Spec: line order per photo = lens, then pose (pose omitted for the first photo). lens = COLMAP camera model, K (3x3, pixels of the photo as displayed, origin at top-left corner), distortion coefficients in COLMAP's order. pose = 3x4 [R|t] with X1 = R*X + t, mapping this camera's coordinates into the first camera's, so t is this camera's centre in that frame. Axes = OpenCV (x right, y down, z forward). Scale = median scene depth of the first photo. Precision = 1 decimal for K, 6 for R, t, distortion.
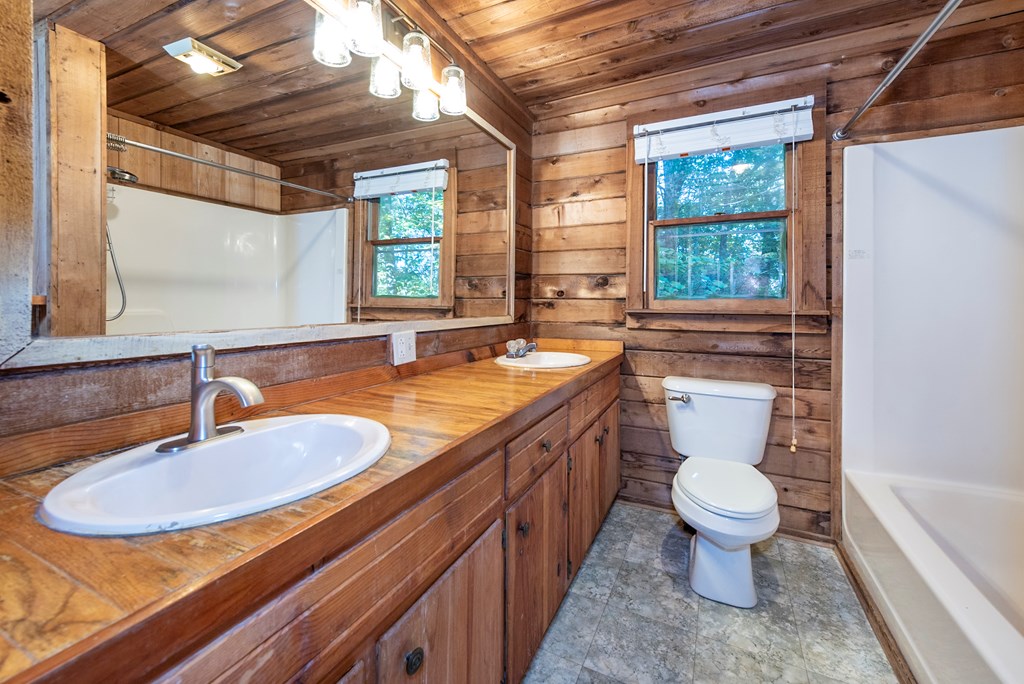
lens RADIAL K [[421.7, 0, 515.4], [0, 421.7, 302.7], [0, 0, 1]] dist [0.008705, -0.000716]
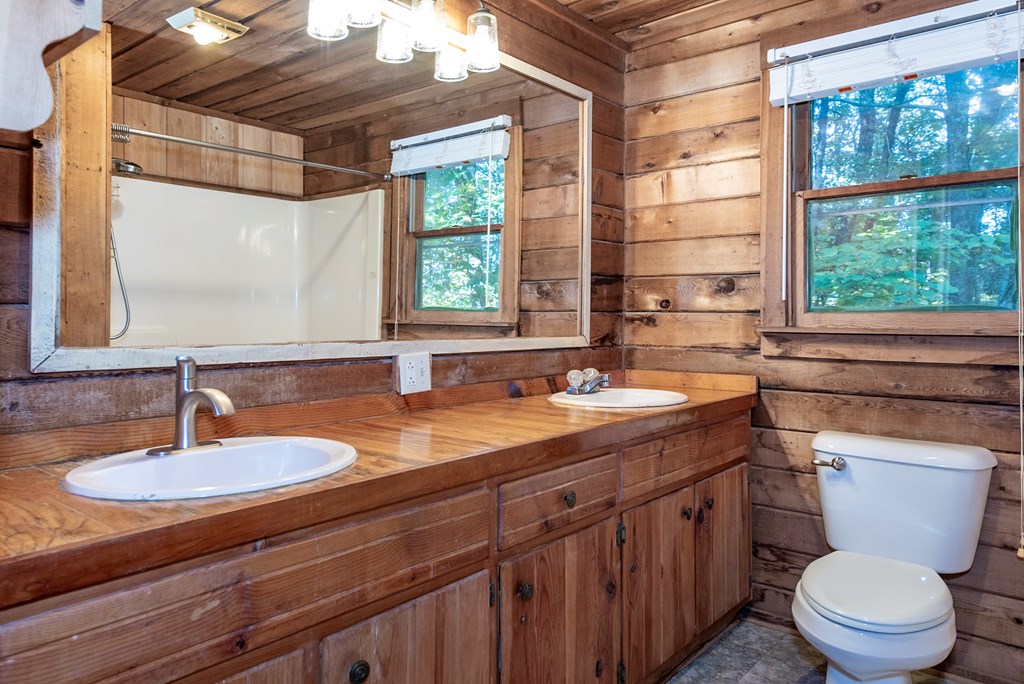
lens RADIAL K [[707.5, 0, 511.3], [0, 707.5, 310.2], [0, 0, 1]] dist [0.020366, 0.002503]
pose [[0.967649, -0.003843, -0.252272, 0.181790], [0.000764, 0.999924, -0.012304, 0.002444], [0.252300, 0.011713, 0.967578, -0.185740]]
